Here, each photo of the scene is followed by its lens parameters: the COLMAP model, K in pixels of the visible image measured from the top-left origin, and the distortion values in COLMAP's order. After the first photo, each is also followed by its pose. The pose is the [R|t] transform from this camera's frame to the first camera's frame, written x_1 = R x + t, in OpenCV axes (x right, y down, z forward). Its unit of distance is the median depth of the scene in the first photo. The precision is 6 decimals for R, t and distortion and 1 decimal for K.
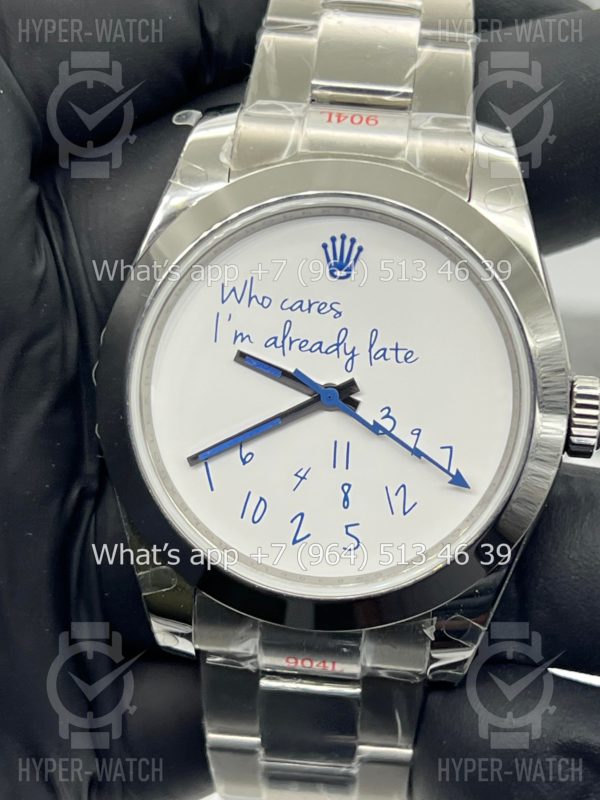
lens RADIAL K [[1853.4, 0, 304.5], [0, 1853.4, 408.1], [0, 0, 1]] dist [0.231174, 0.000000]
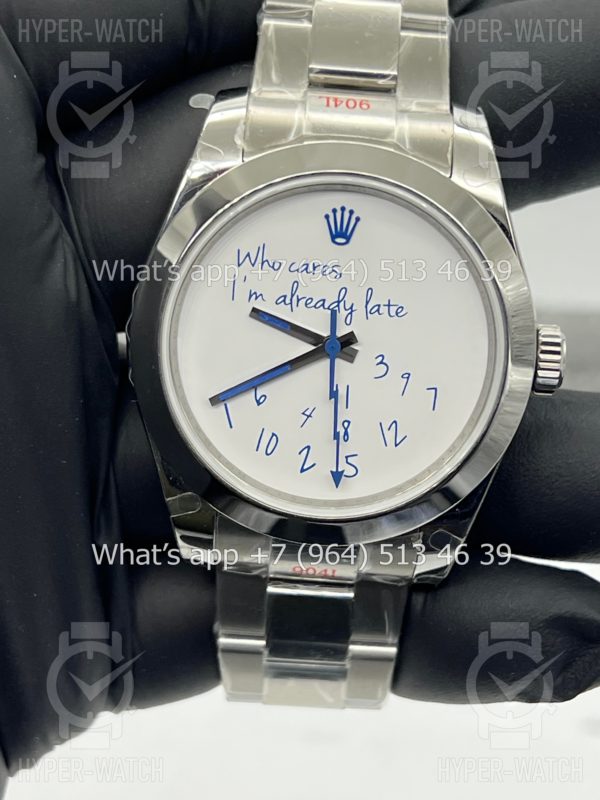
lens RADIAL K [[1853.4, 0, 293.4], [0, 1853.4, 391.3], [0, 0, 1]] dist [0.231174, 0.000000]
pose [[0.997943, -0.013176, 0.062742, -0.083835], [0.008855, 0.997602, 0.068645, -0.058161], [-0.063496, -0.067948, 0.995666, -0.159686]]
